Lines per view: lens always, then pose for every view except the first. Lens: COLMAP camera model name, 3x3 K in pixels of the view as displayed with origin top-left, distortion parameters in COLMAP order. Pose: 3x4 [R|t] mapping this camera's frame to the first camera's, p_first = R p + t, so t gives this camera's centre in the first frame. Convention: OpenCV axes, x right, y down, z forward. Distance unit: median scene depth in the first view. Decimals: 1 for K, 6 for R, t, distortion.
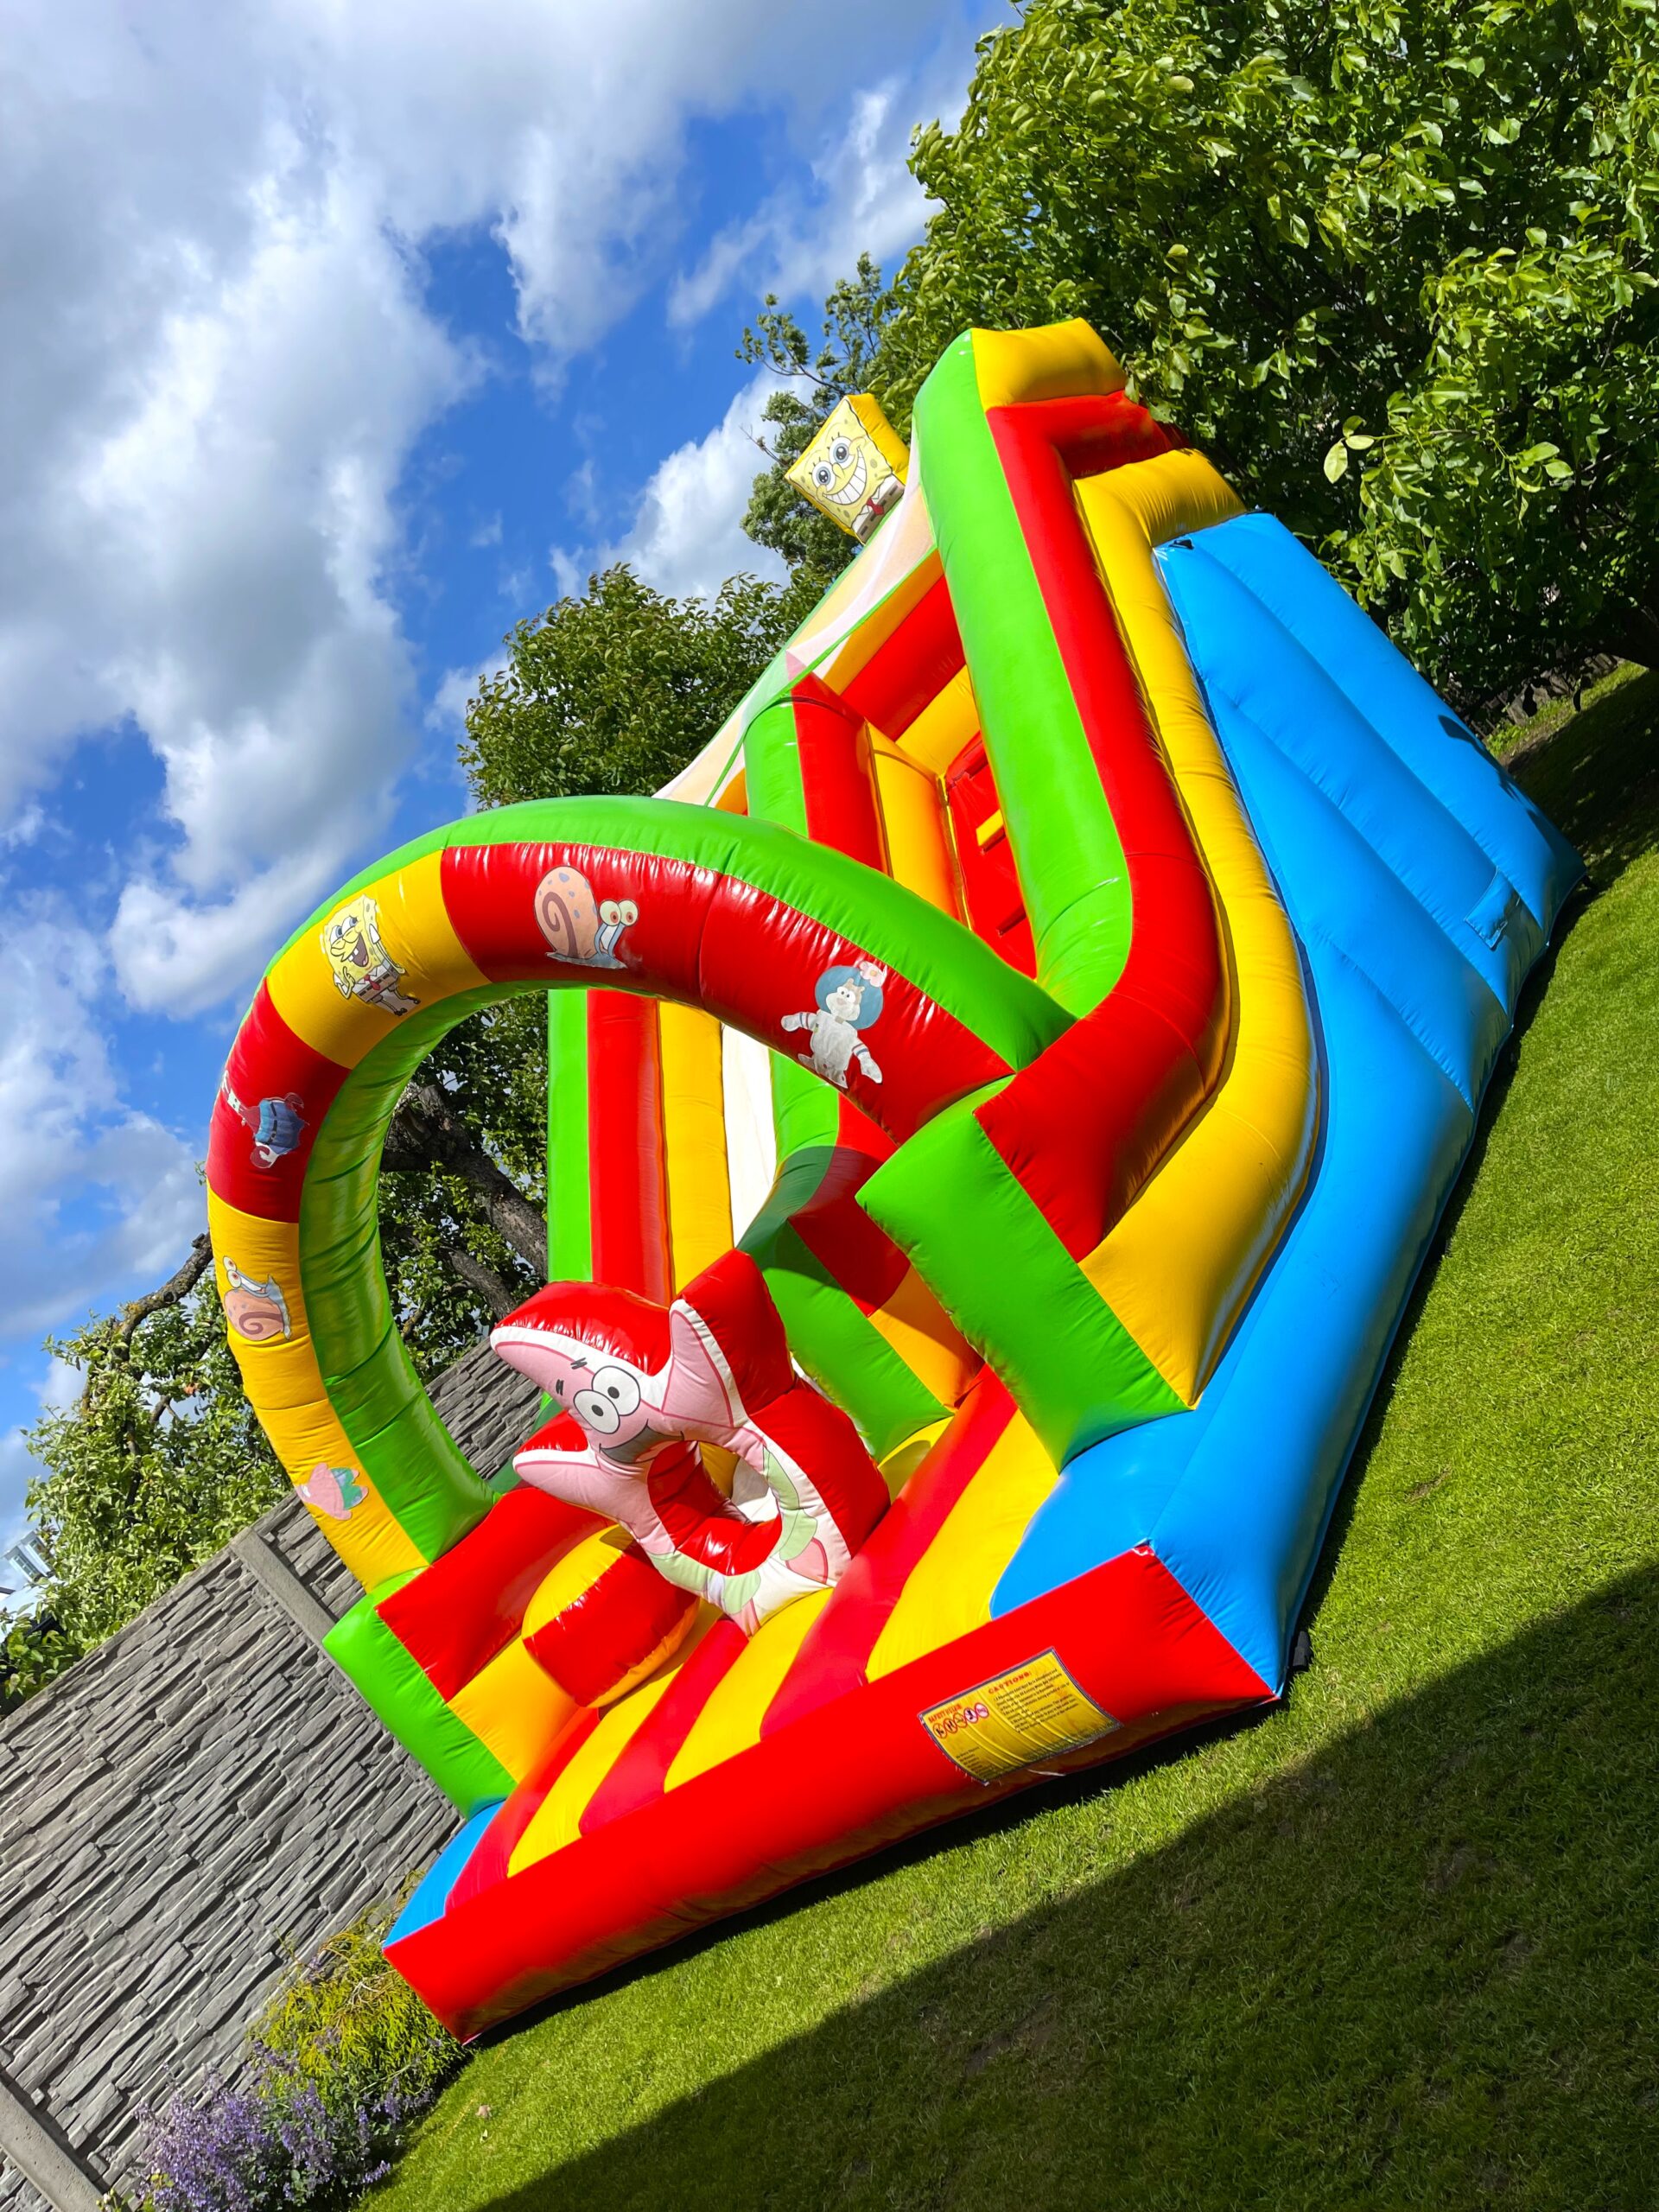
lens RADIAL K [[1762.3, 0, 789.3], [0, 1762.3, 1141.9], [0, 0, 1]] dist [0.059269, 0.004889]
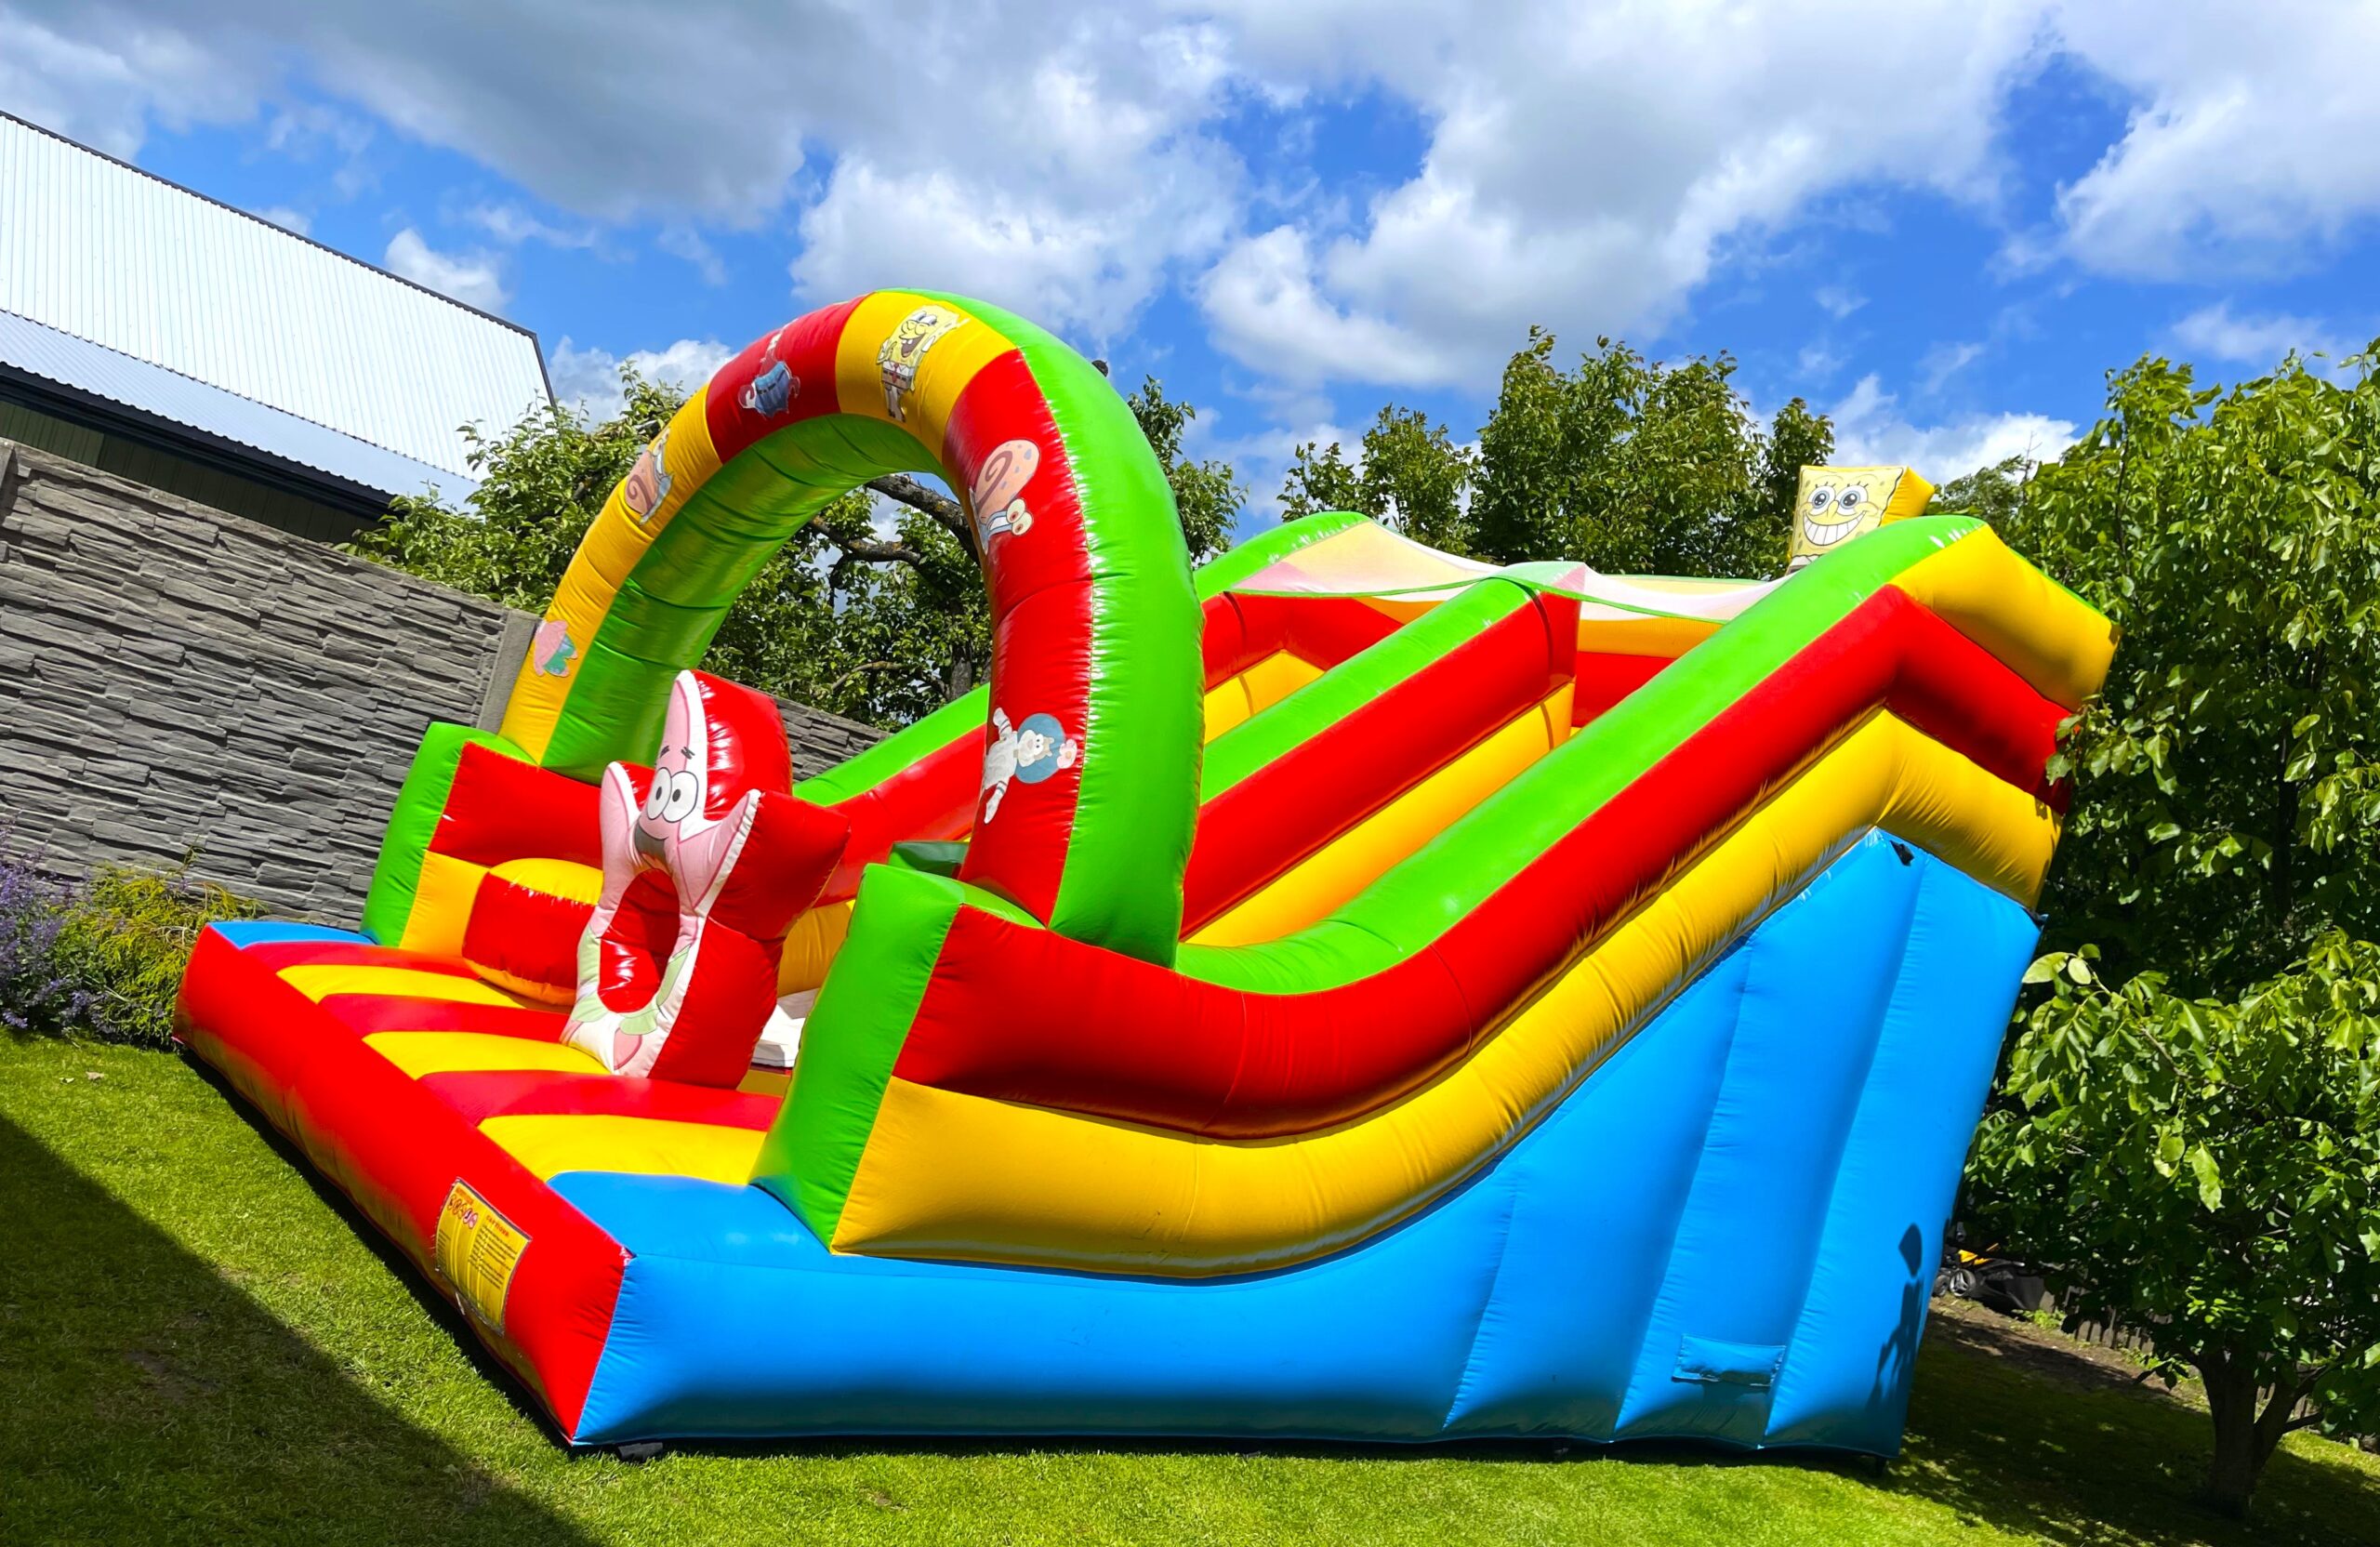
lens RADIAL K [[1963.5, 0, 1188.5], [0, 1963.5, 867.4], [0, 0, 1]] dist [0.009092, 0.123619]
pose [[0.528379, 0.835951, -0.148328, 0.210887], [-0.829019, 0.545691, 0.122261, -0.177517], [0.183145, 0.058367, 0.981352, -0.036730]]
